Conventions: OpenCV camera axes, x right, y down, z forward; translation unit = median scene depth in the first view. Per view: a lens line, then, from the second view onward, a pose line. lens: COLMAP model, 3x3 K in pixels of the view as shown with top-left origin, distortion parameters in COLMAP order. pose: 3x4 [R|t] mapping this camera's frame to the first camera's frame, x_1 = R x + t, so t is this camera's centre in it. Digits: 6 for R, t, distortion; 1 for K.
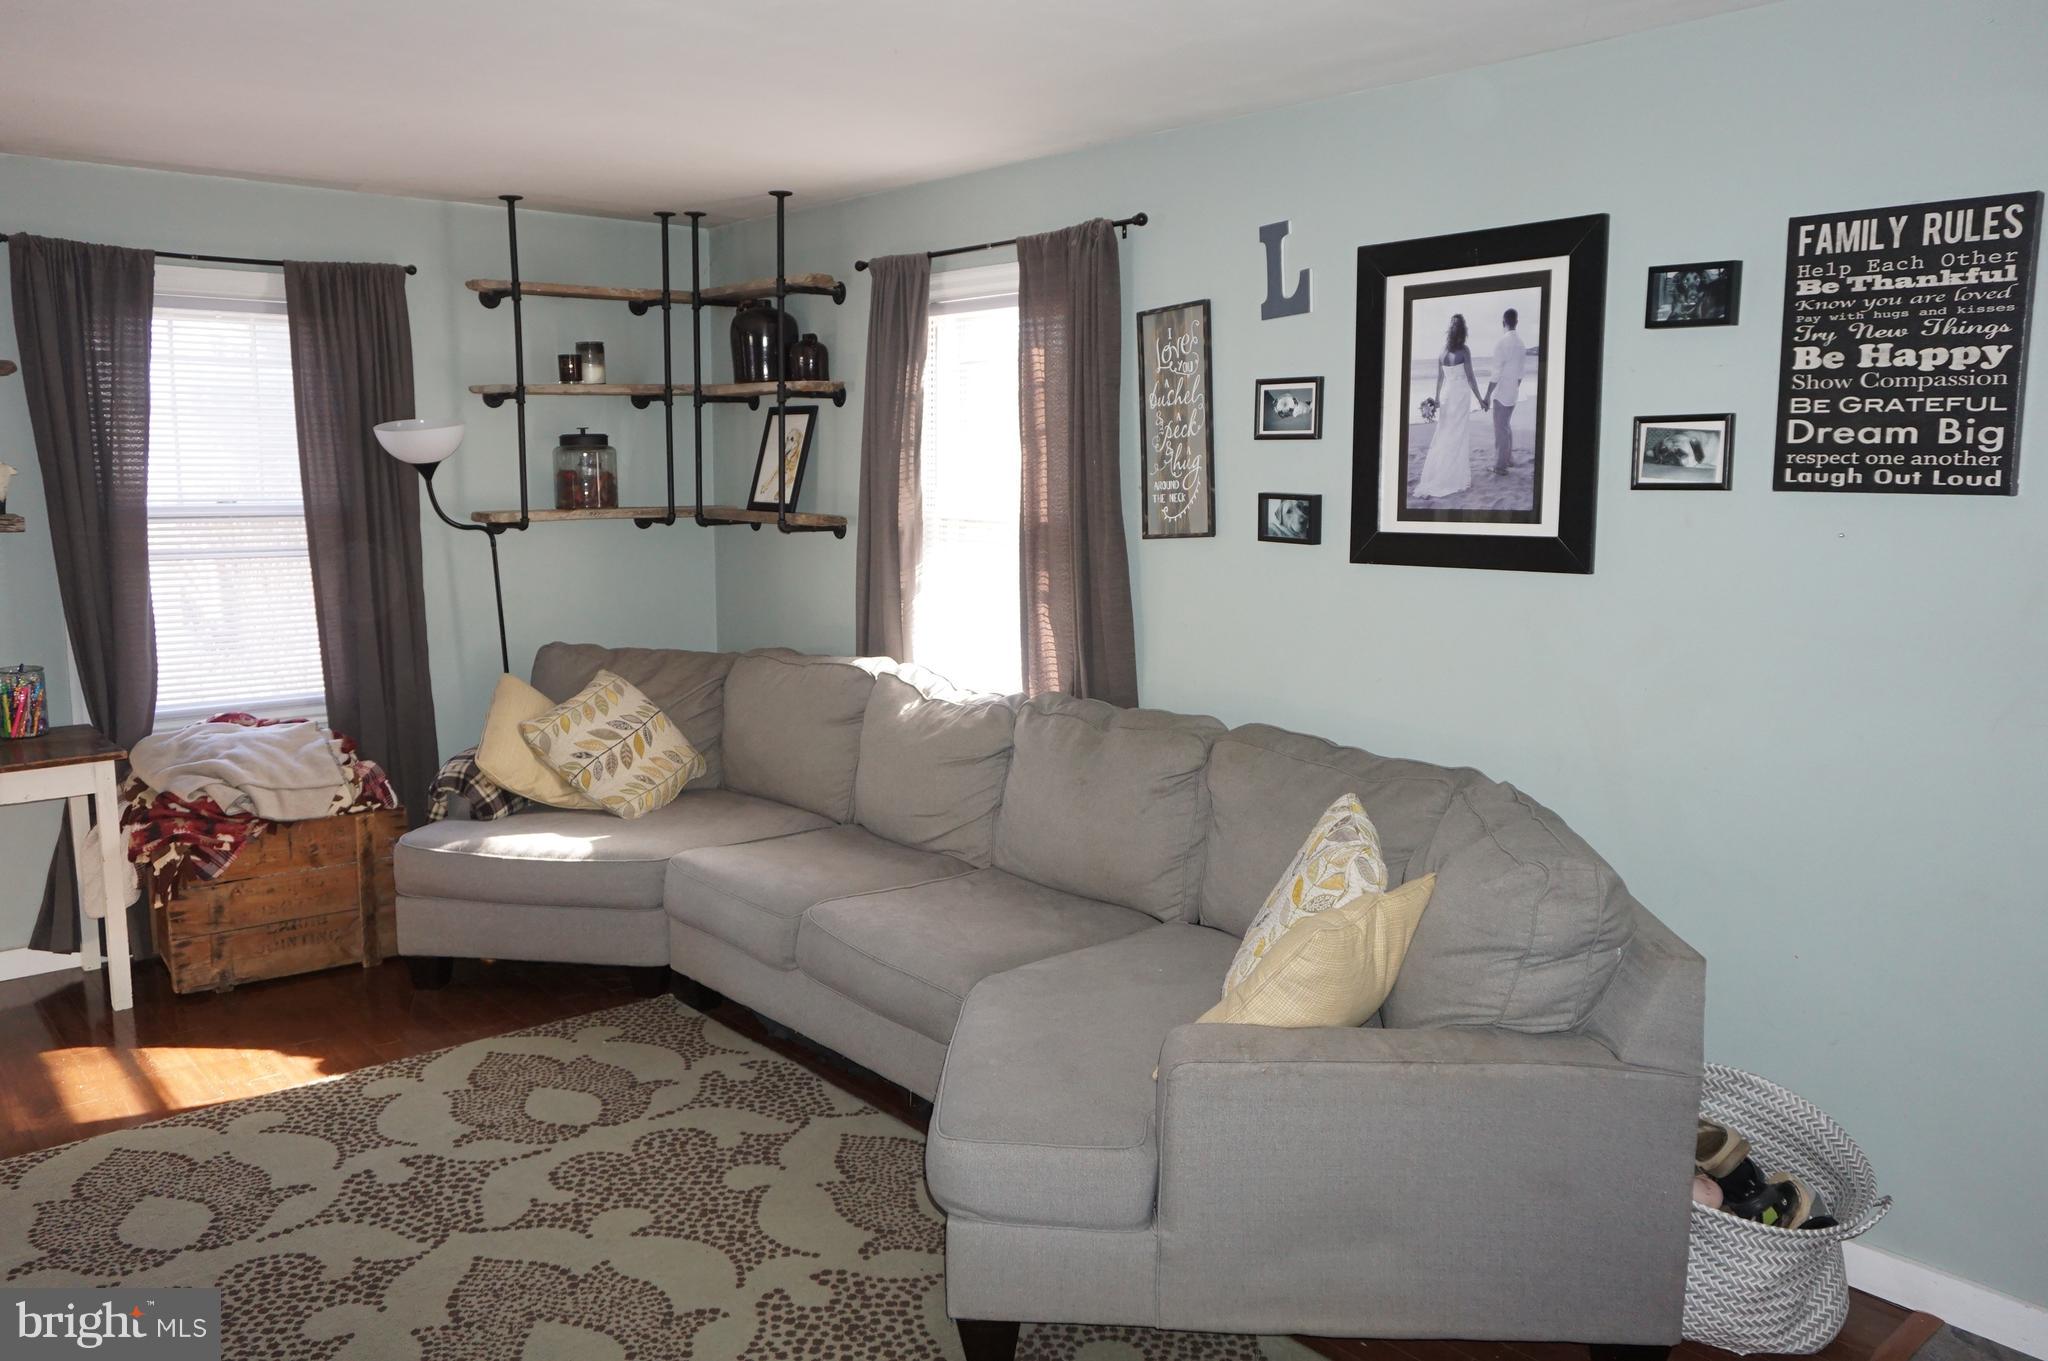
lens RADIAL K [[1517.8, 0, 1017.2], [0, 1517.8, 667.9], [0, 0, 1]] dist [-0.048788, 0.038534]
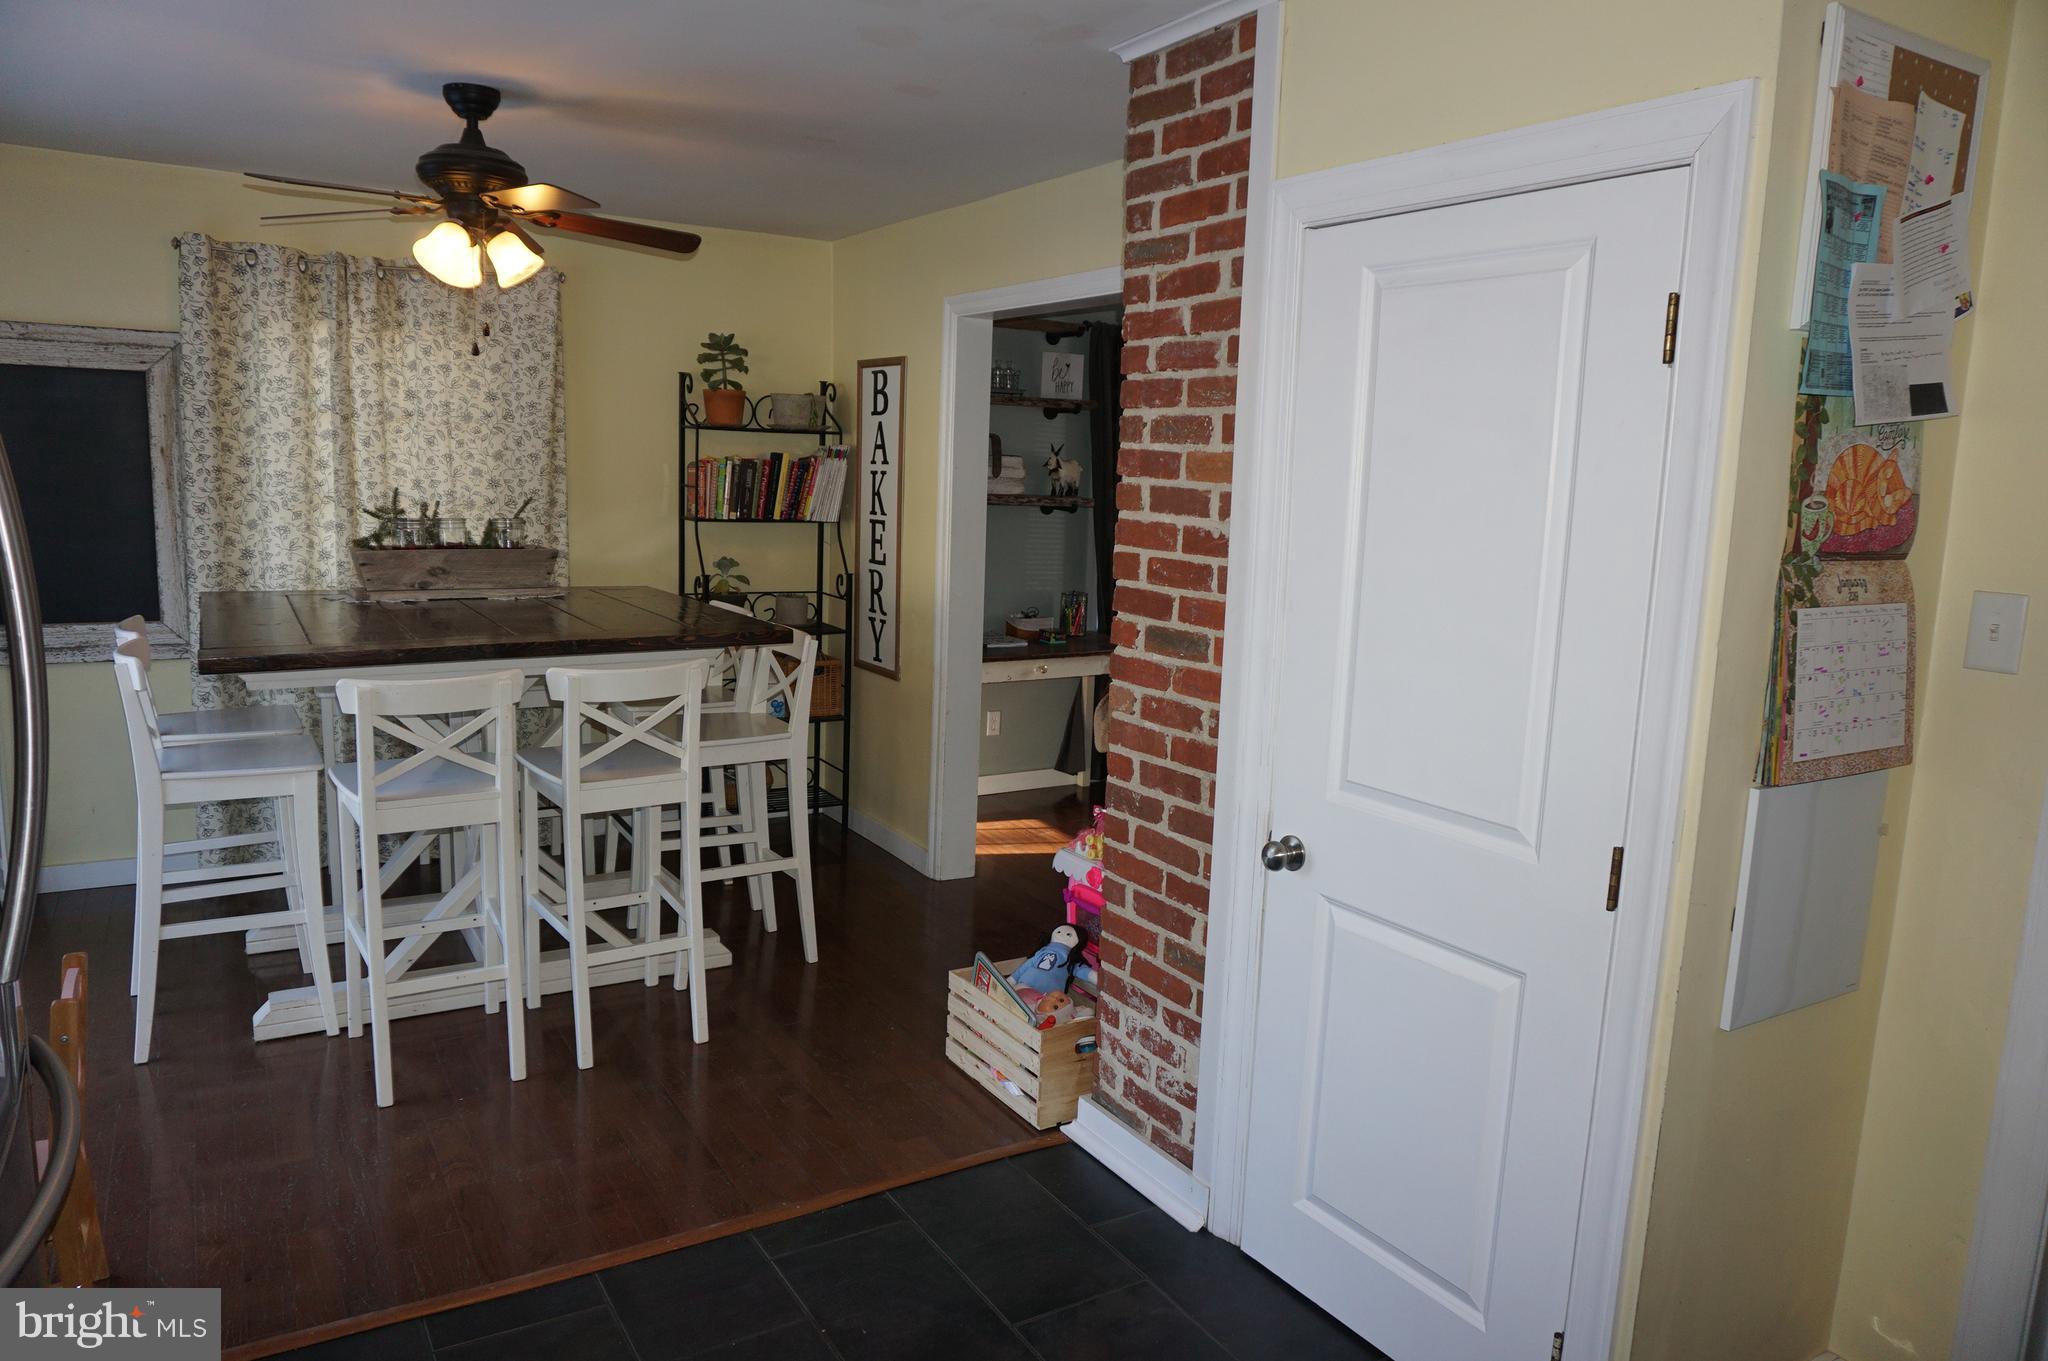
lens RADIAL K [[1372.1, 0, 1010.7], [0, 1372.1, 675.8], [0, 0, 1]] dist [-0.054055, 0.054236]
pose [[0.986403, 0.054628, -0.155002, -0.601988], [-0.050867, 0.998309, 0.028129, 0.061256], [0.156277, -0.019862, 0.987514, -0.556338]]
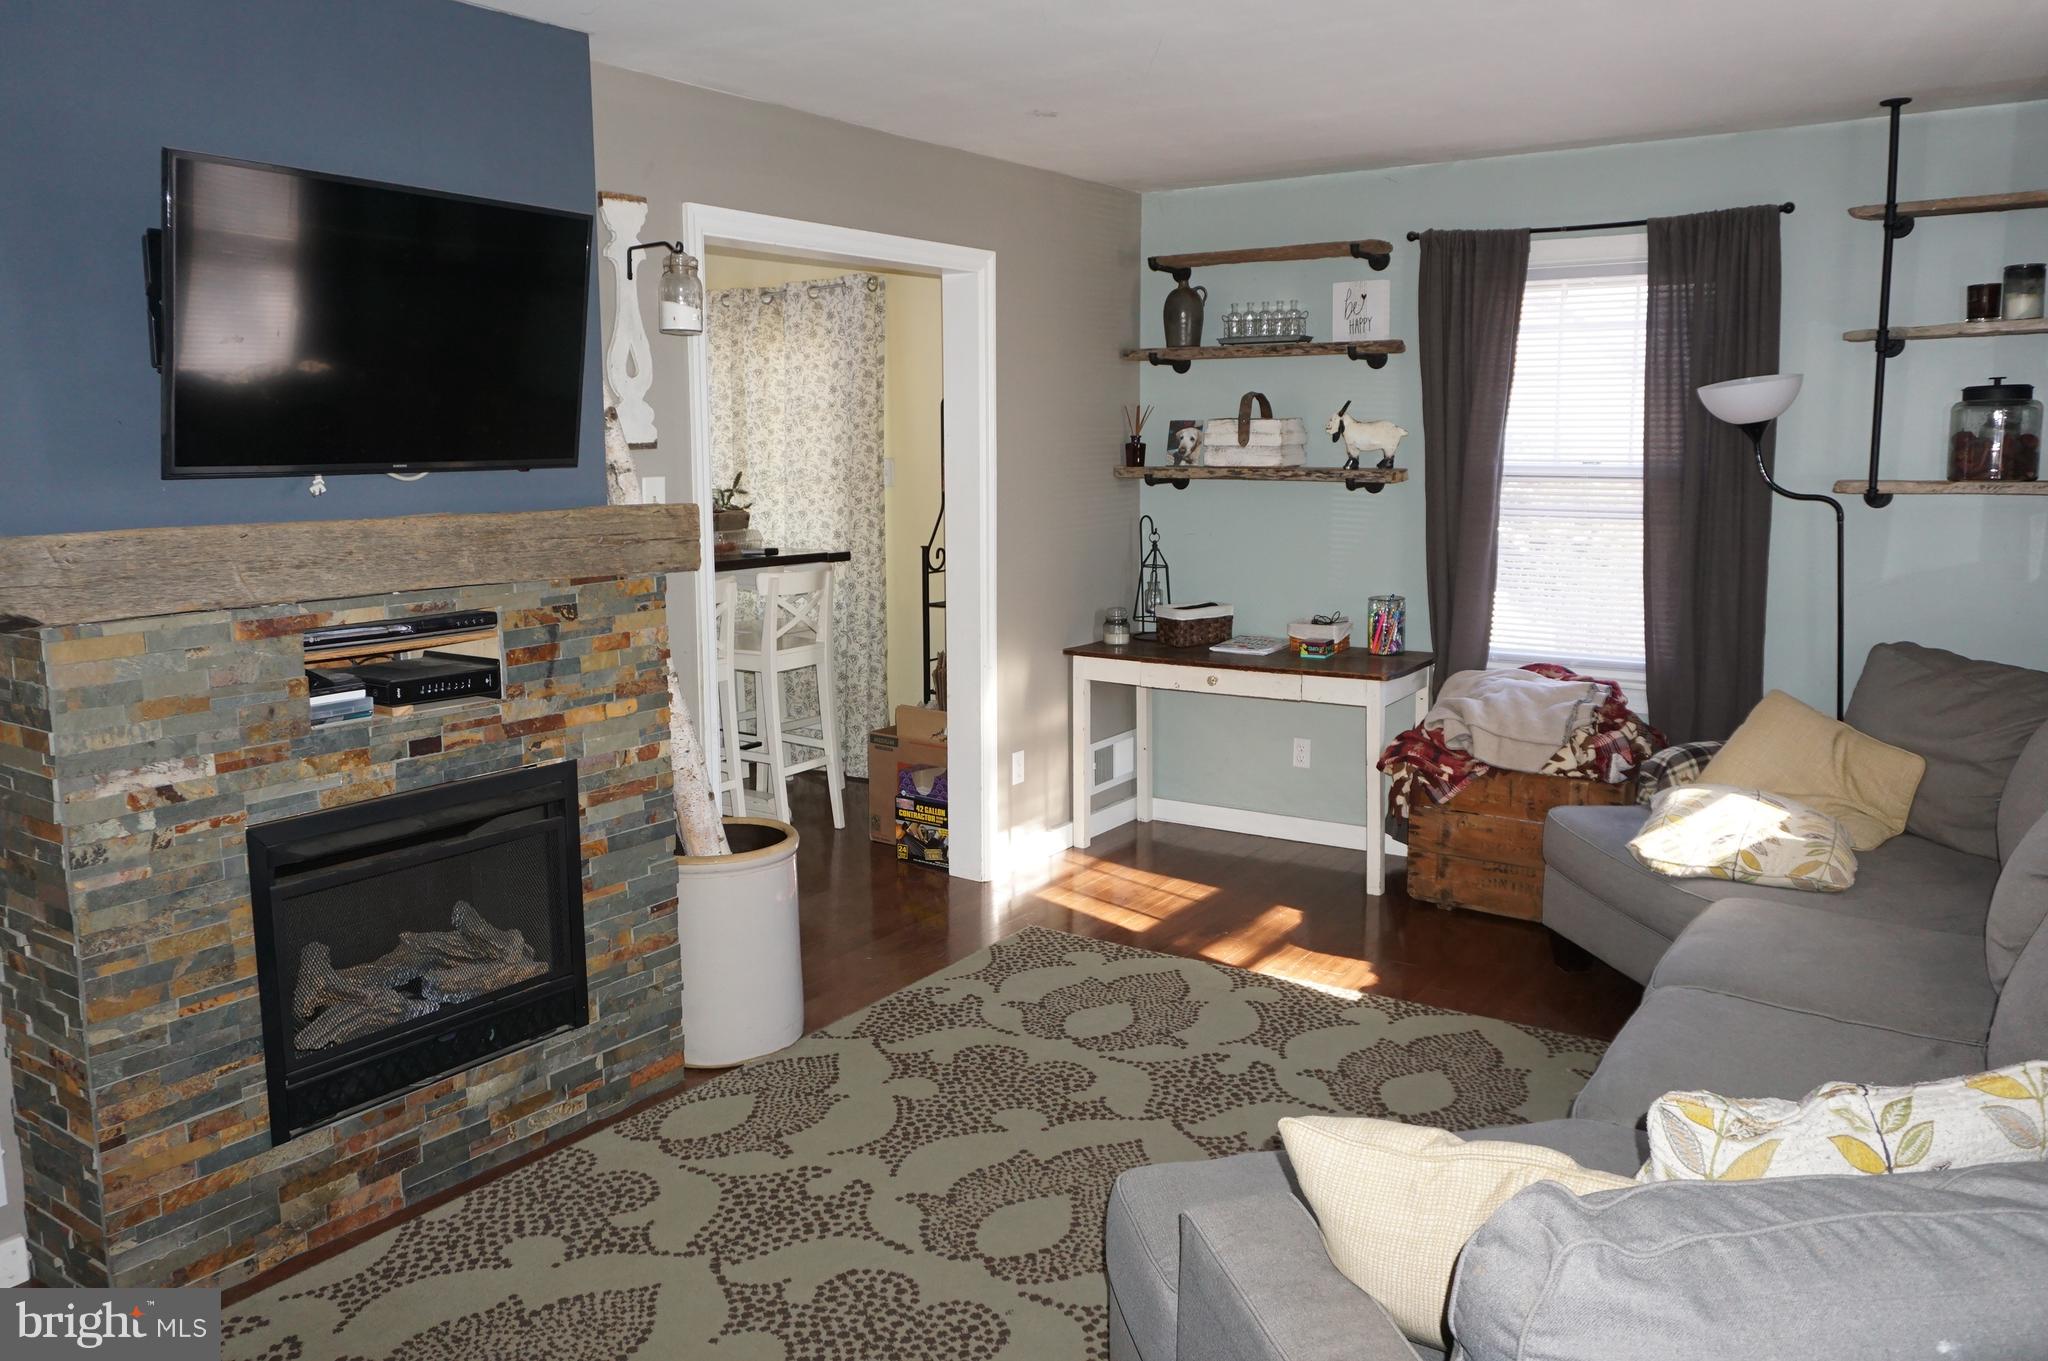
lens RADIAL K [[1517.8, 0, 1017.2], [0, 1517.8, 667.9], [0, 0, 1]] dist [-0.048788, 0.038534]
pose [[0.260649, 0.138674, -0.955422, 0.509791], [-0.121131, 0.986507, 0.110140, -0.050409], [0.957805, 0.087023, 0.273930, 0.466344]]
